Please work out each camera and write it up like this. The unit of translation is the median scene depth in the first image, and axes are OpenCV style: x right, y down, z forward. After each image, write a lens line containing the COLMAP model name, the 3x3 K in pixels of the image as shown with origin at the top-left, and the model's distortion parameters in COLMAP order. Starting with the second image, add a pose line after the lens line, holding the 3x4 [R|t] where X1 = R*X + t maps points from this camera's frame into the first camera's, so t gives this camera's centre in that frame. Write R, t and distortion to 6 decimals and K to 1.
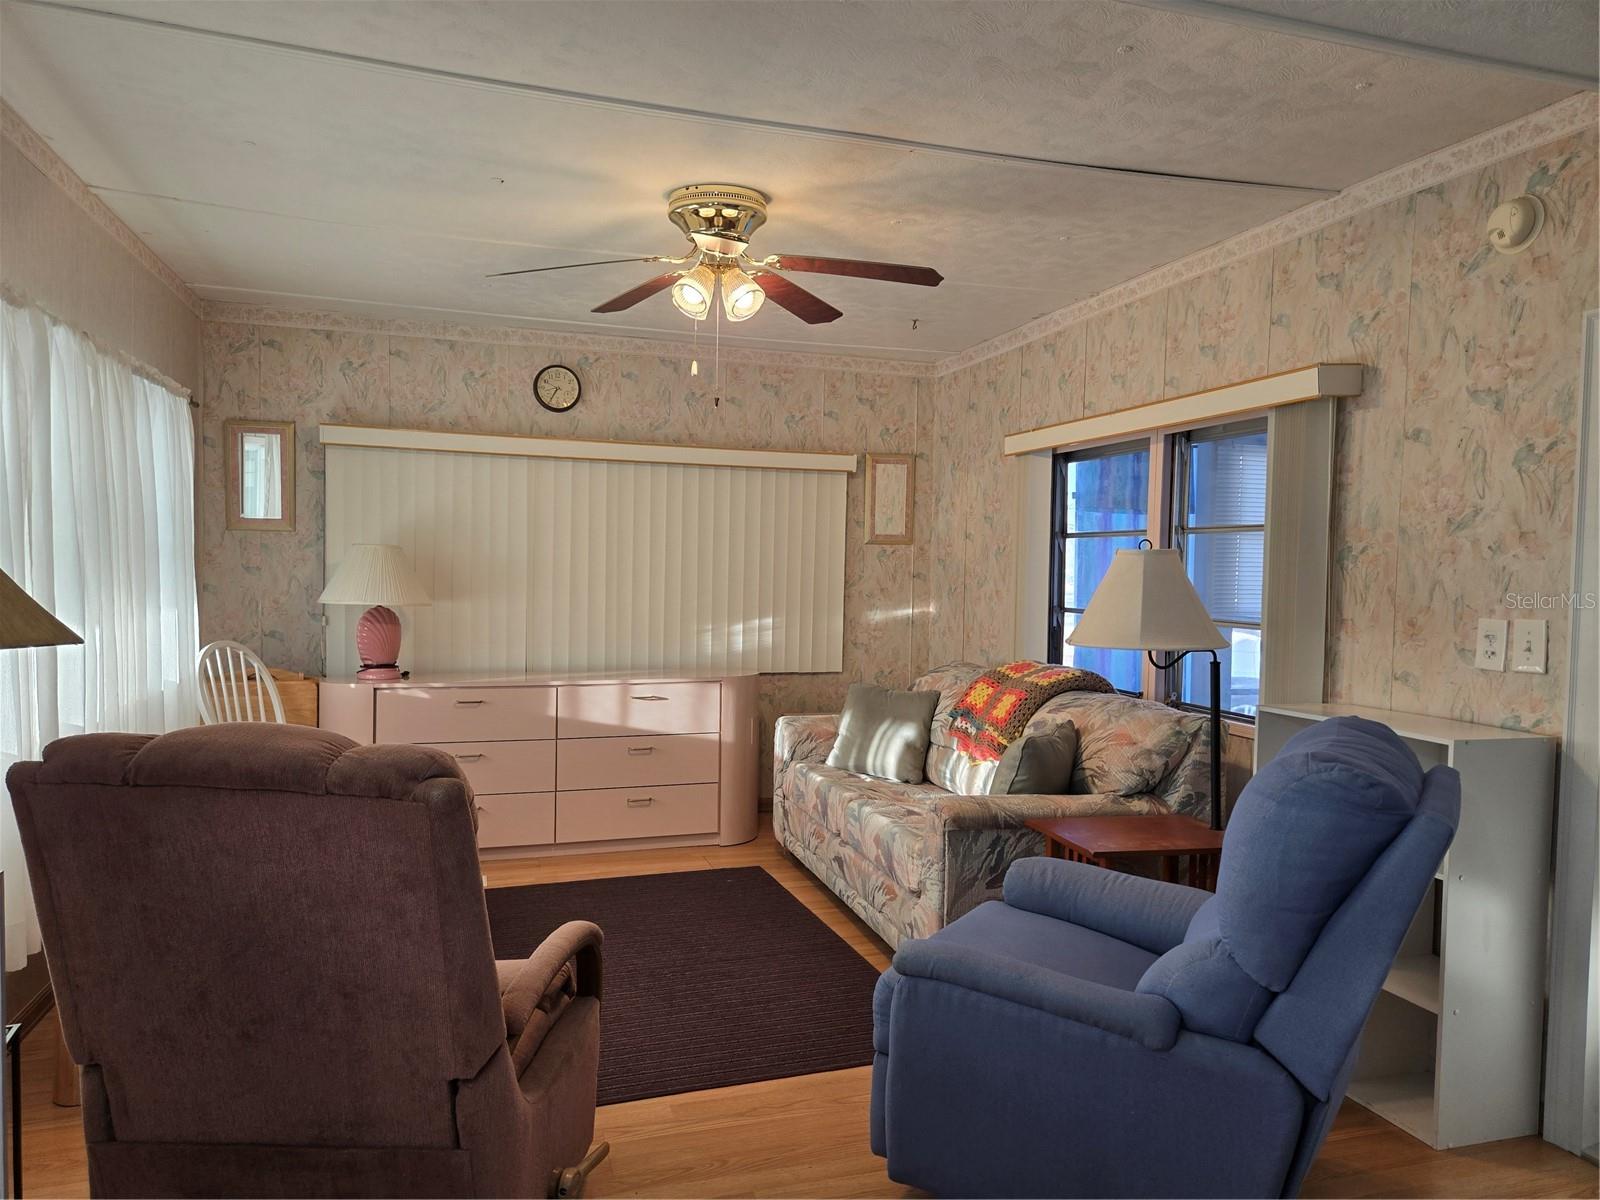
lens RADIAL K [[1088.9, 0, 823.9], [0, 1088.9, 607.4], [0, 0, 1]] dist [0.061091, -0.052024]
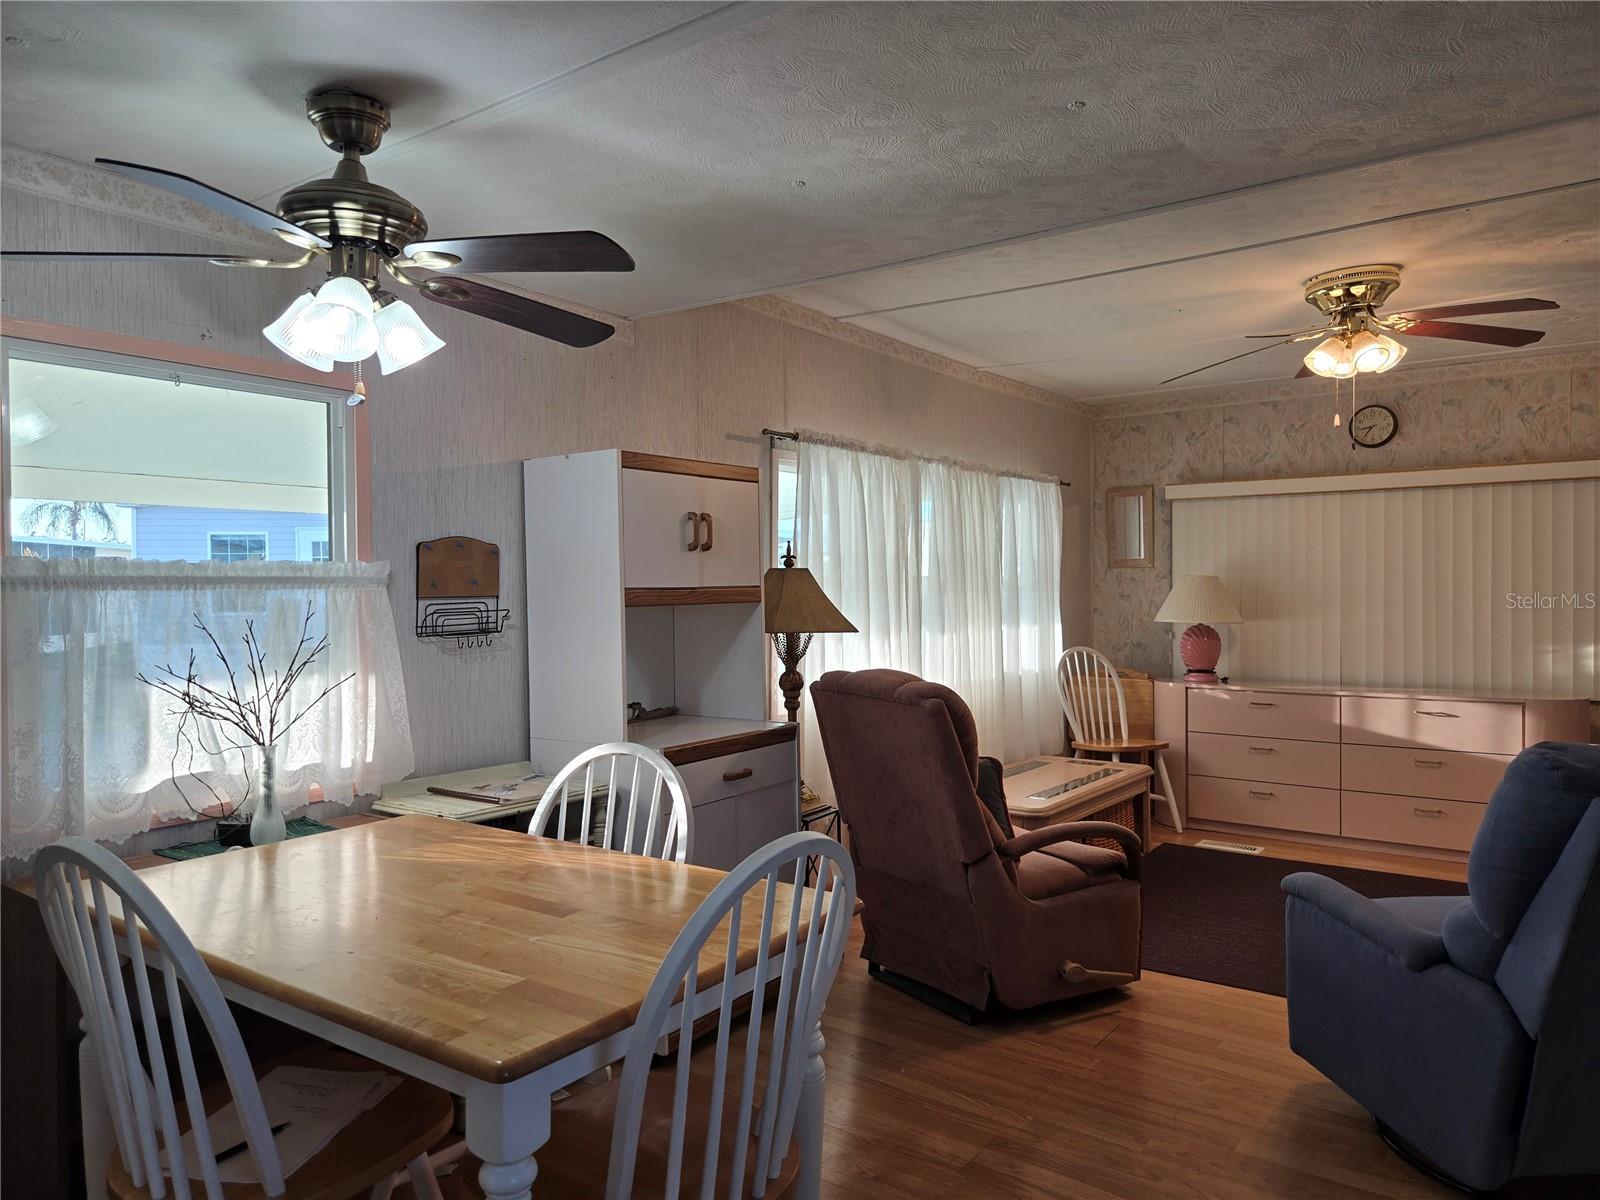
lens RADIAL K [[1088.9, 0, 778.5], [0, 1088.9, 607.6], [0, 0, 1]] dist [0.061091, -0.052024]
pose [[0.568696, -0.007571, -0.822513, 0.349965], [-0.013131, 0.999747, -0.018282, 0.008947], [0.822443, 0.021198, 0.568452, -0.116706]]
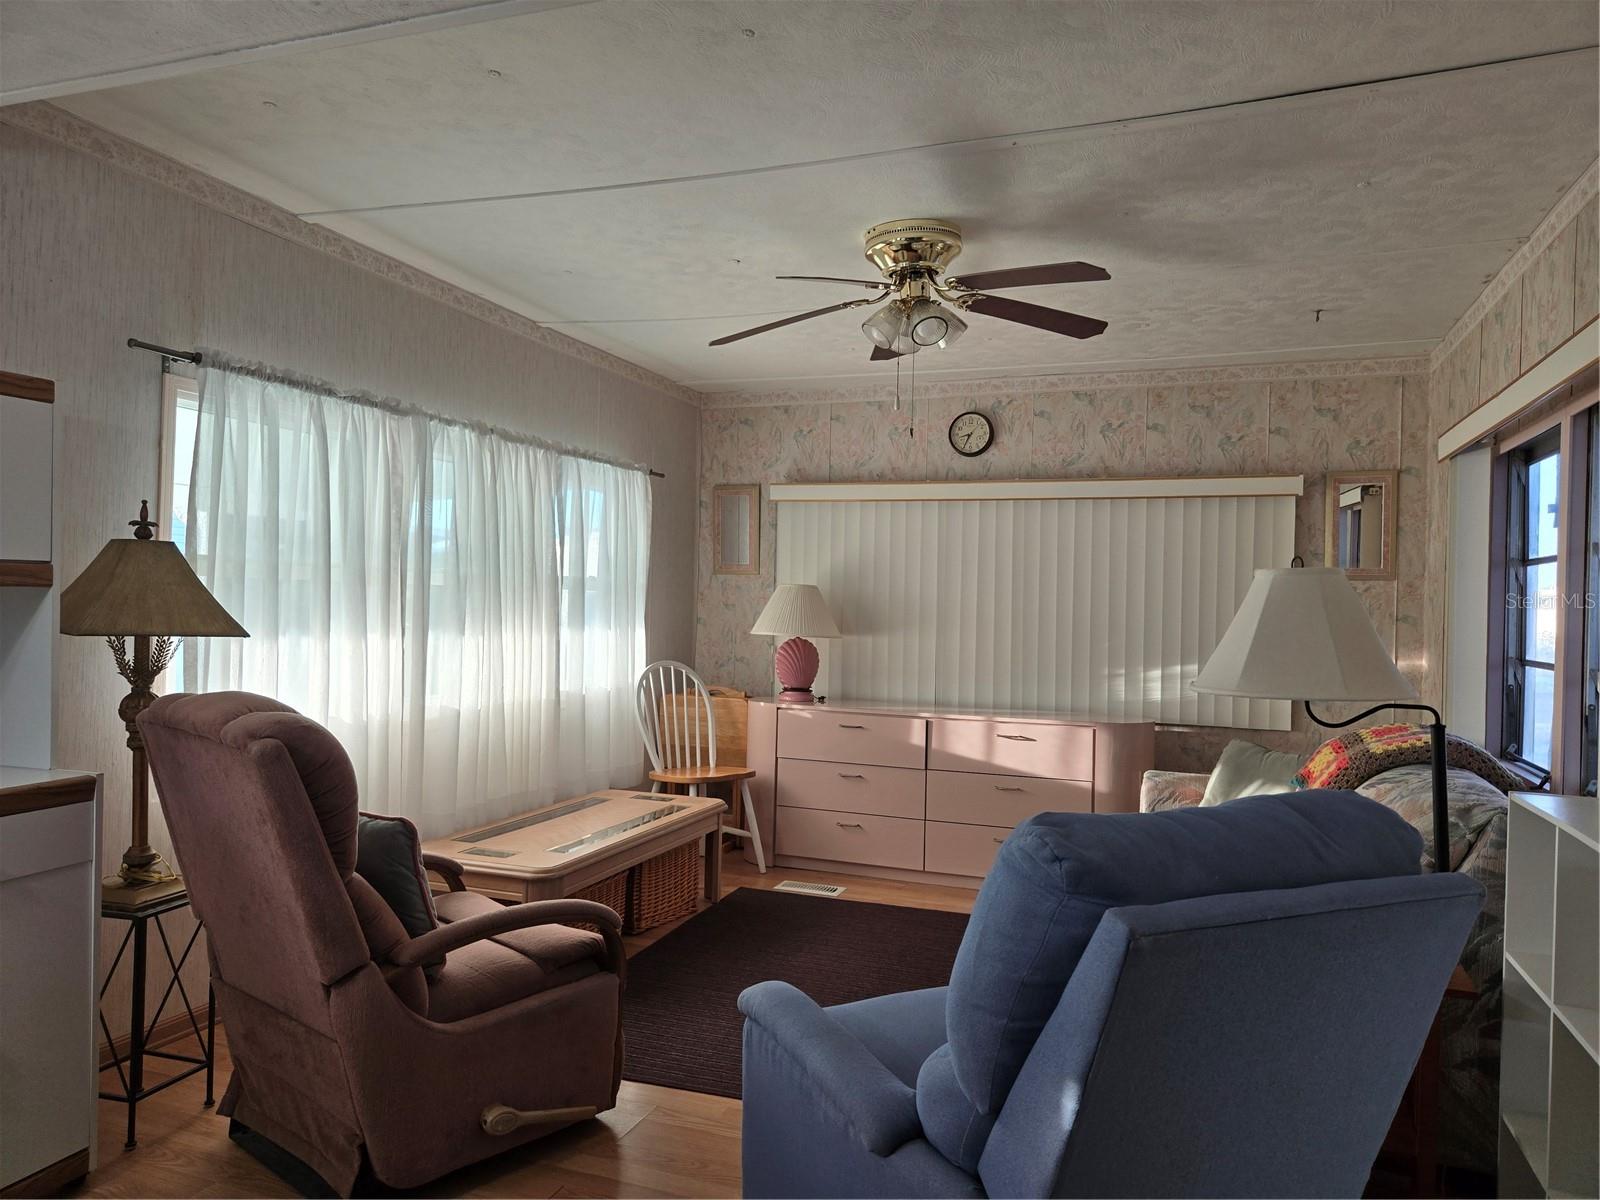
lens RADIAL K [[1088.9, 0, 800.4], [0, 1088.9, 601.9], [0, 0, 1]] dist [0.061091, -0.052024]
pose [[0.782096, 0.000018, -0.623157, 0.299724], [-0.032937, 0.998603, -0.041309, 0.008064], [0.622286, 0.052833, 0.781005, 0.105626]]
